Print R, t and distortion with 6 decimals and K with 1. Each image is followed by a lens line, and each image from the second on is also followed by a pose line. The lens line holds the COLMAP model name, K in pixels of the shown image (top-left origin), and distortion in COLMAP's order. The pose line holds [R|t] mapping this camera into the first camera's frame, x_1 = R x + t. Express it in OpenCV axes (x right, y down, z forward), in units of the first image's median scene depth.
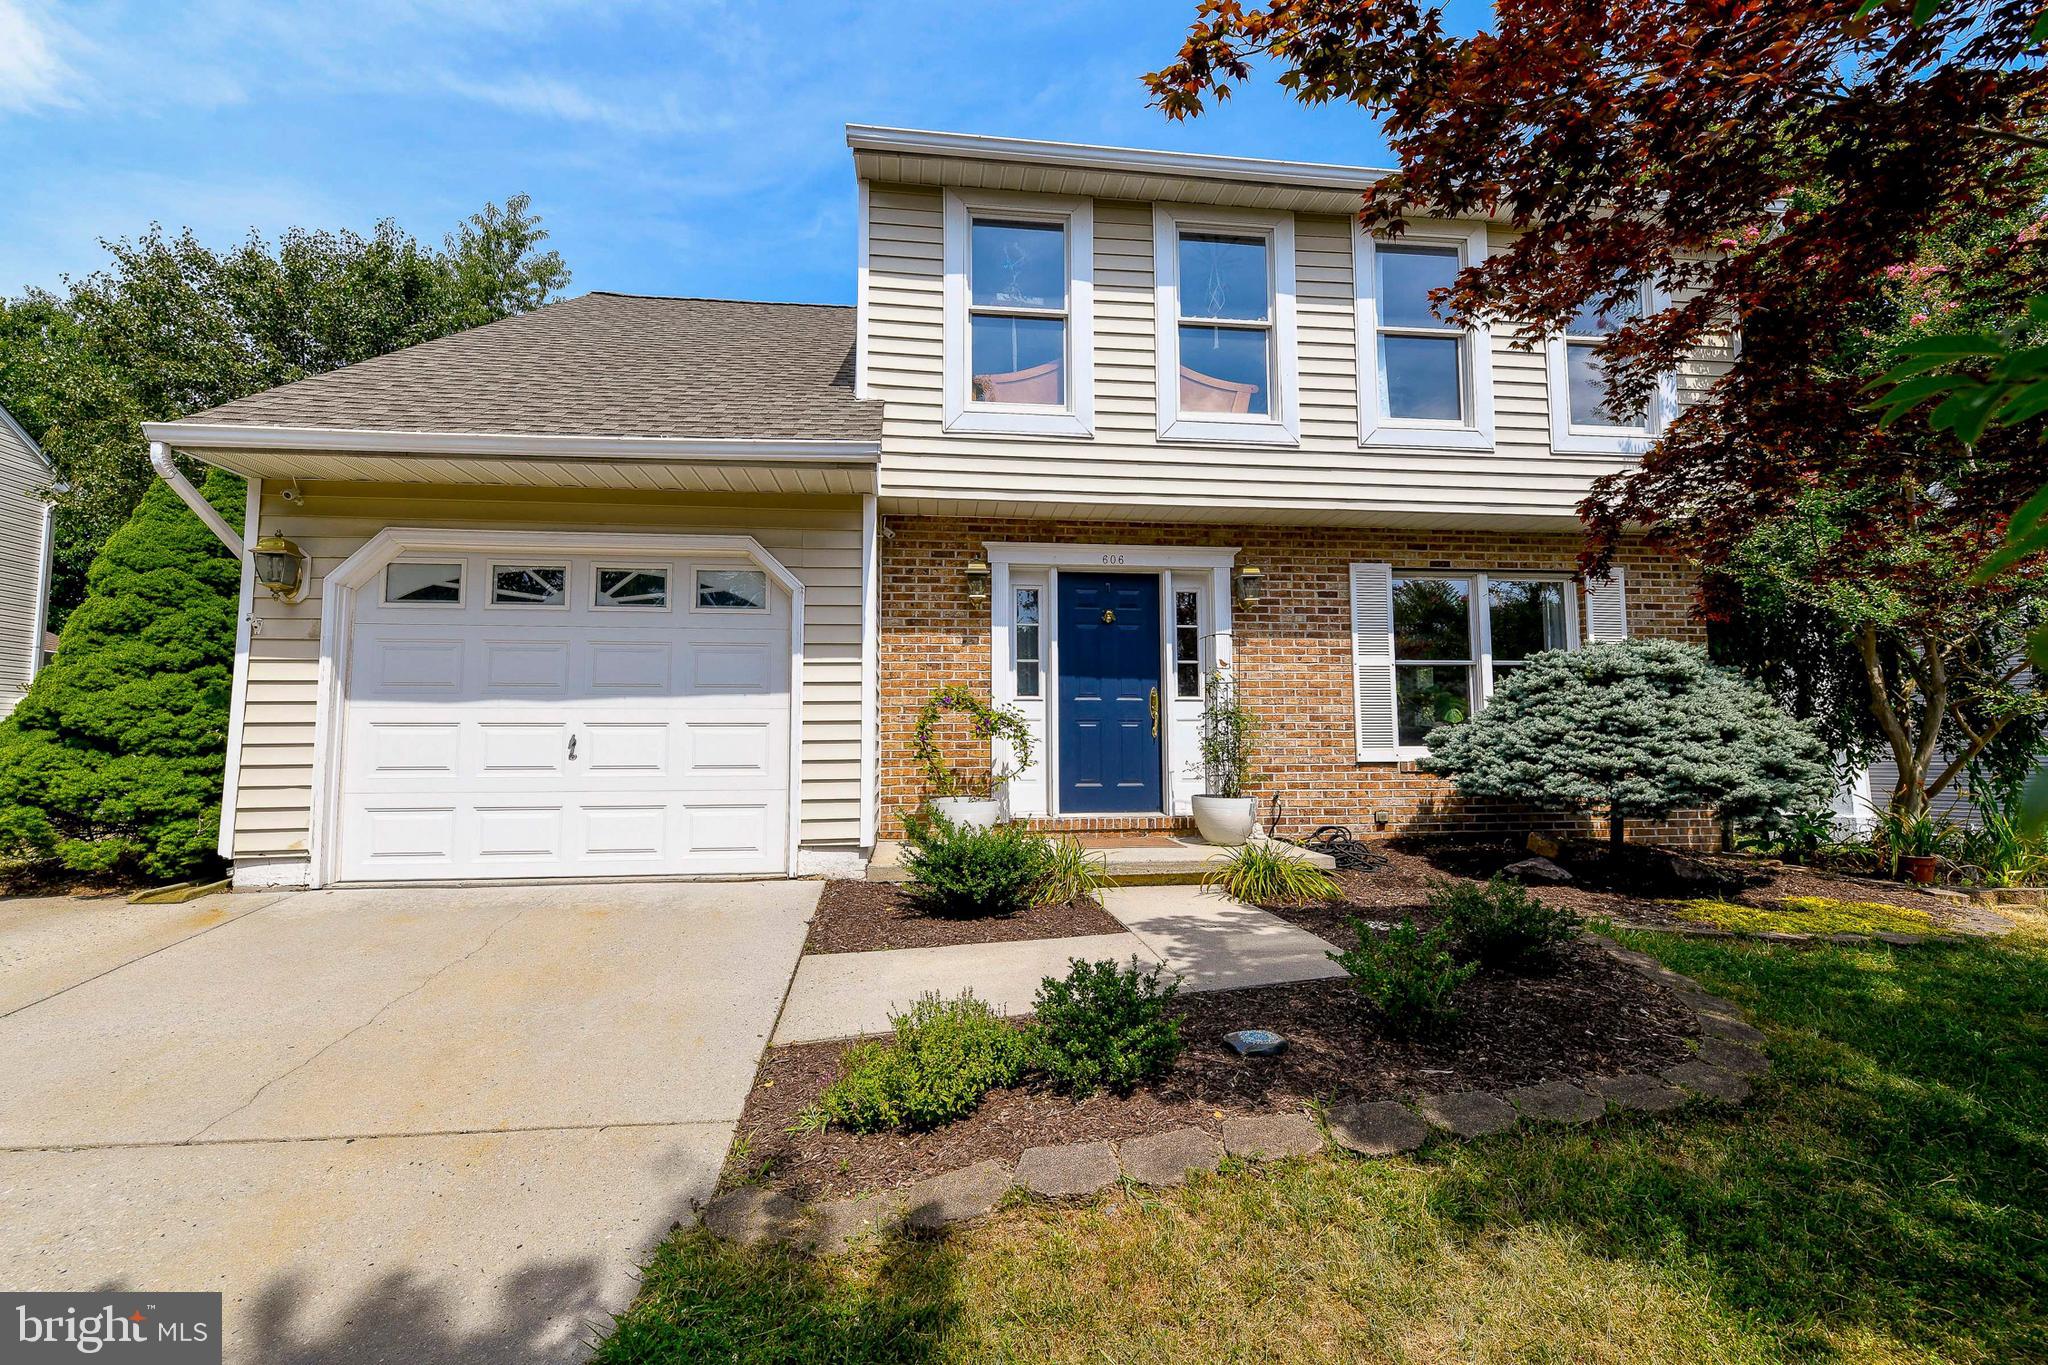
lens RADIAL K [[885.2, 0, 1018.6], [0, 885.2, 679.3], [0, 0, 1]] dist [0.010531, -0.005575]
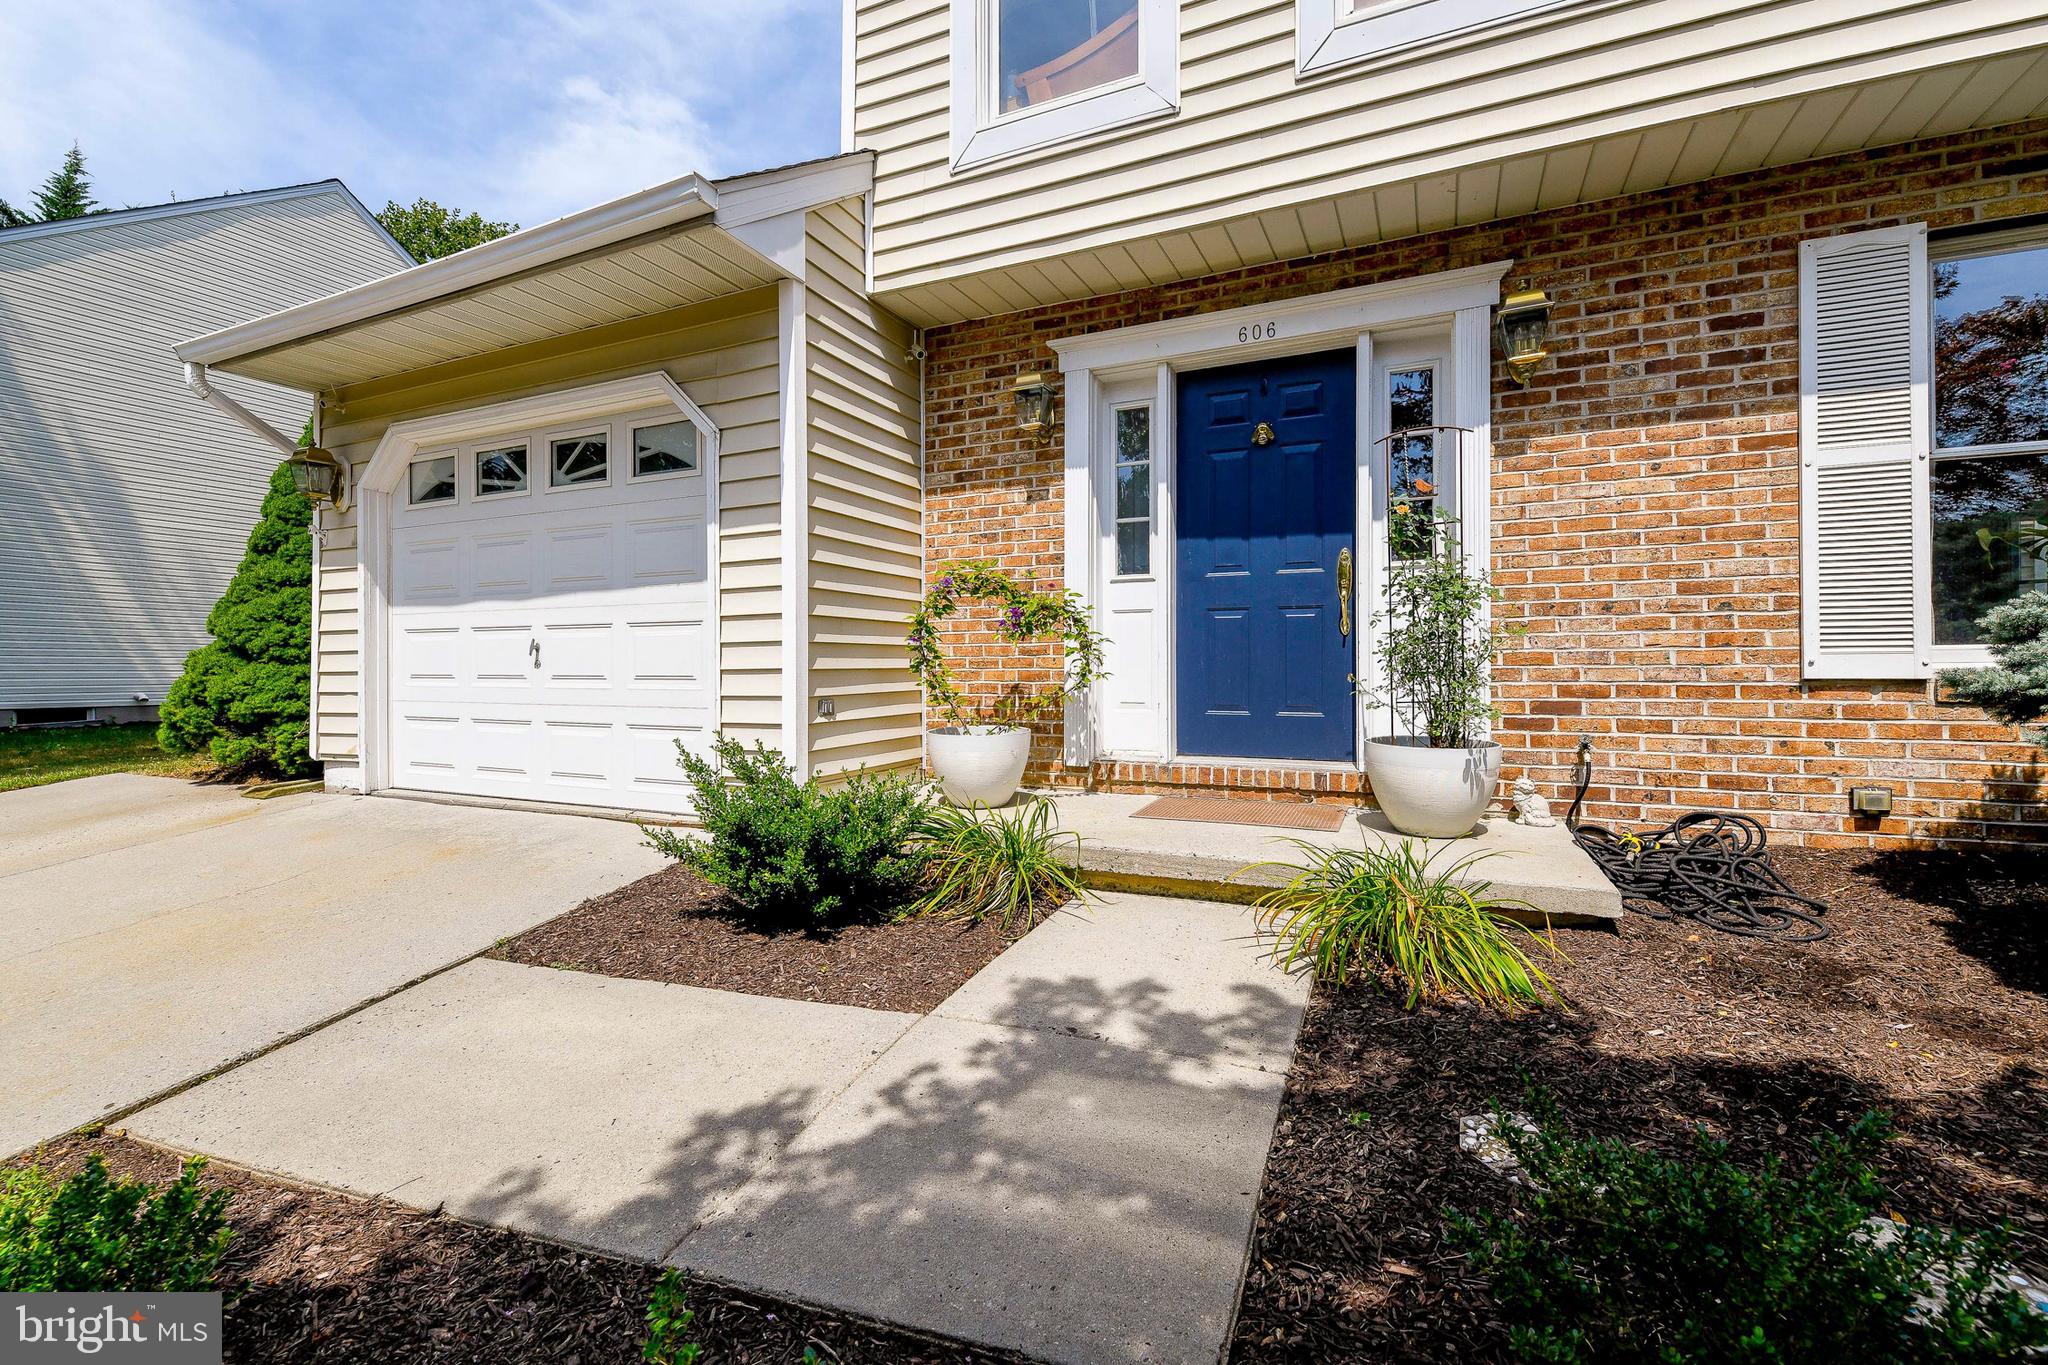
lens RADIAL K [[885.2, 0, 1015.5], [0, 885.2, 671.4], [0, 0, 1]] dist [0.010531, -0.005575]
pose [[0.853383, 0.003137, -0.521274, 0.284134], [0.040375, 0.996580, 0.072096, 0.040796], [0.519718, -0.082572, 0.850338, 0.409407]]
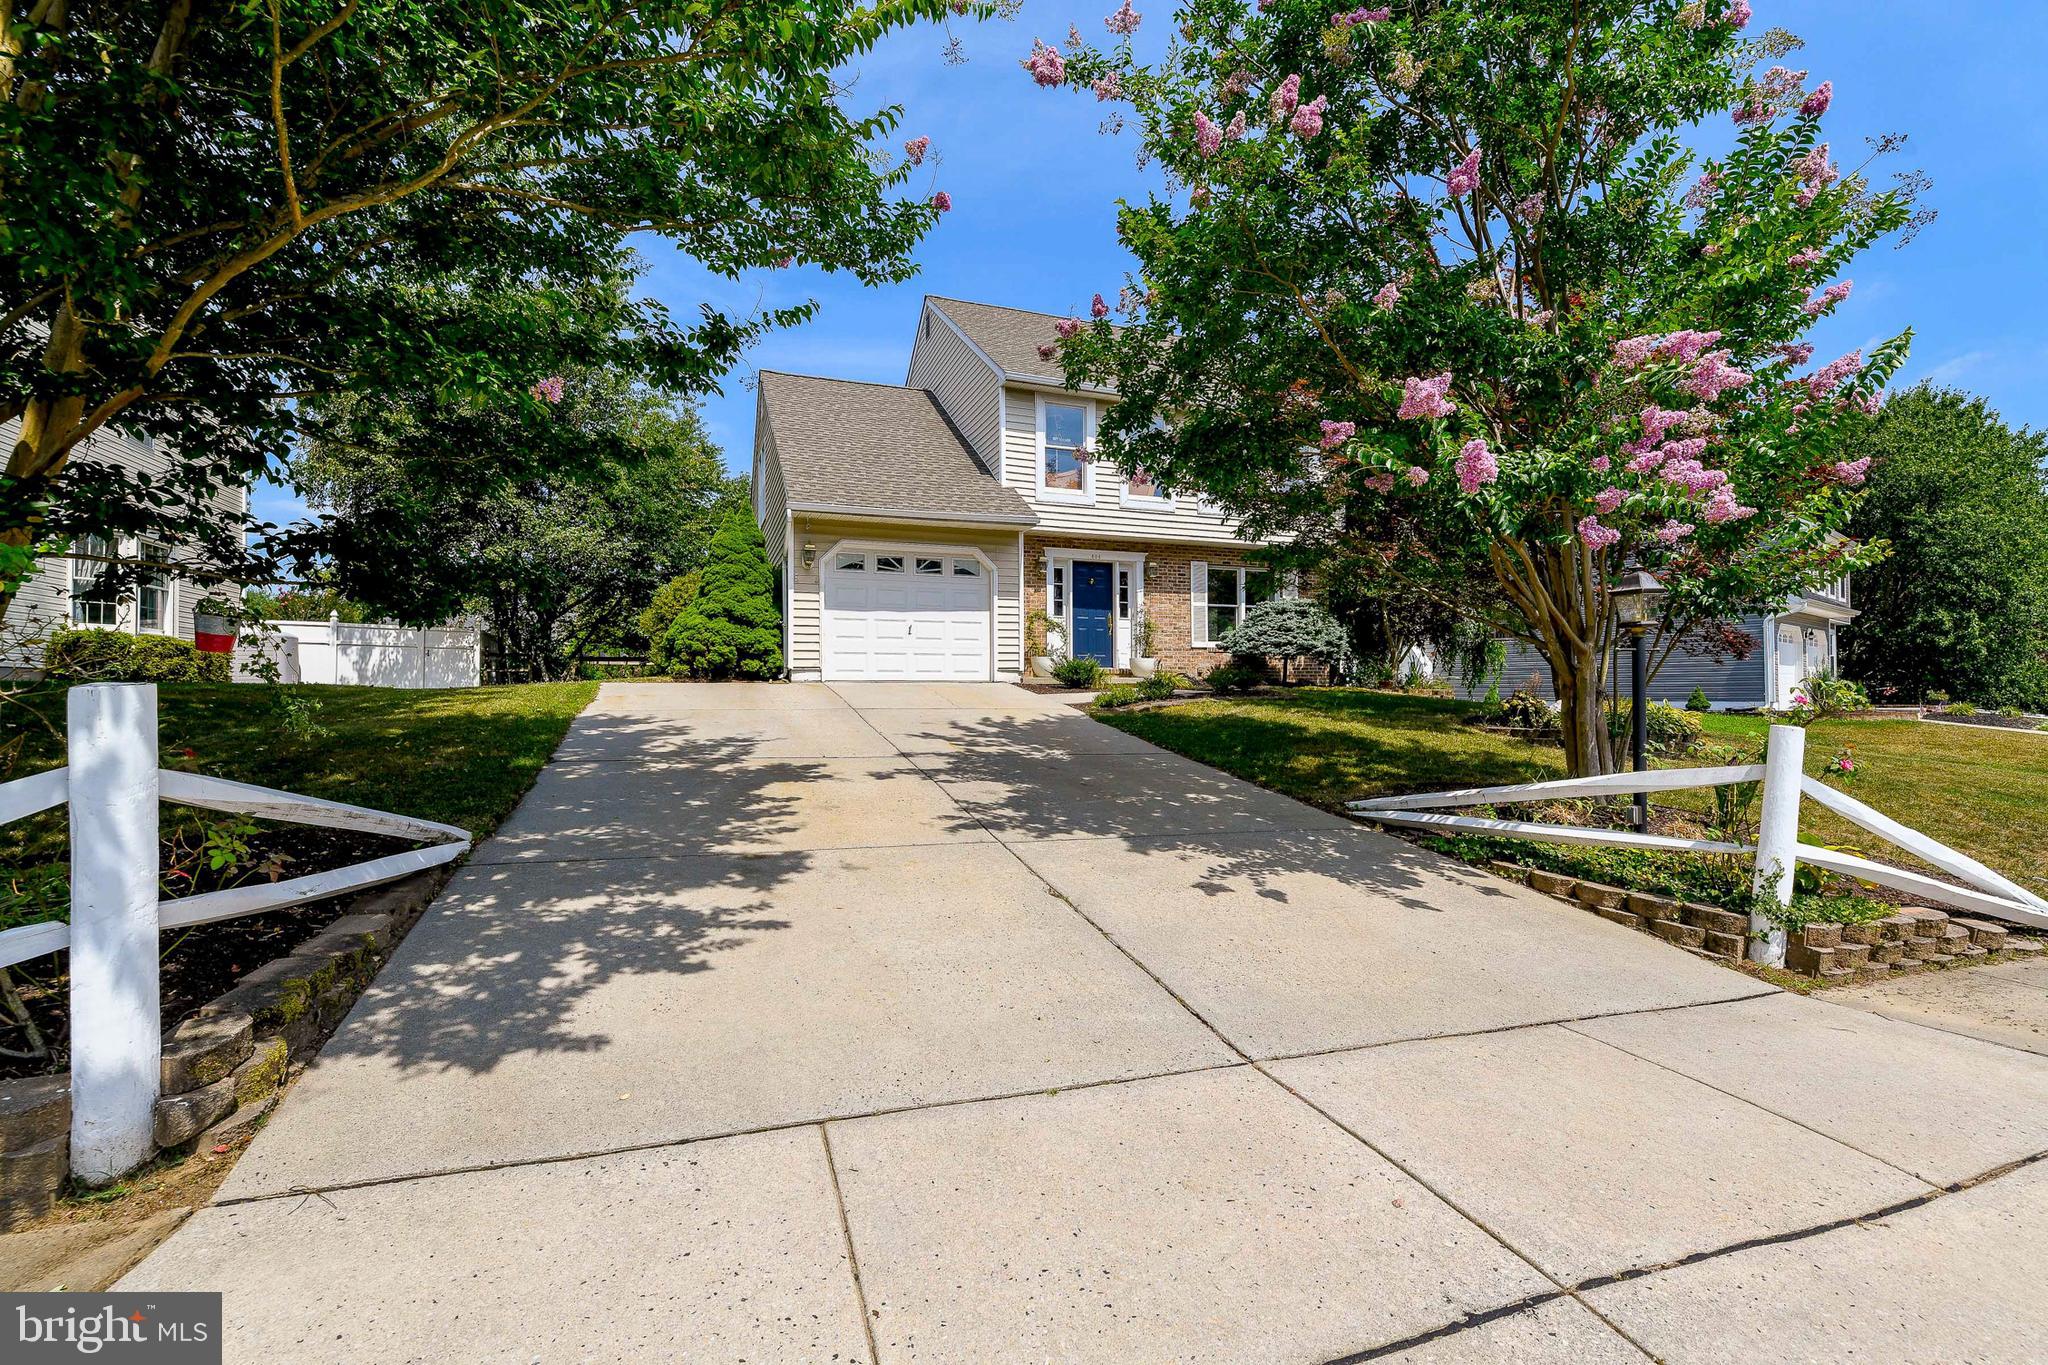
lens RADIAL K [[885.2, 0, 1009.3], [0, 885.2, 690.3], [0, 0, 1]] dist [0.010531, -0.005575]
pose [[0.973565, 0.003301, 0.228387, -0.650318], [-0.021257, 0.996866, 0.076204, 0.040557], [-0.227420, -0.079044, 0.970584, -1.229215]]
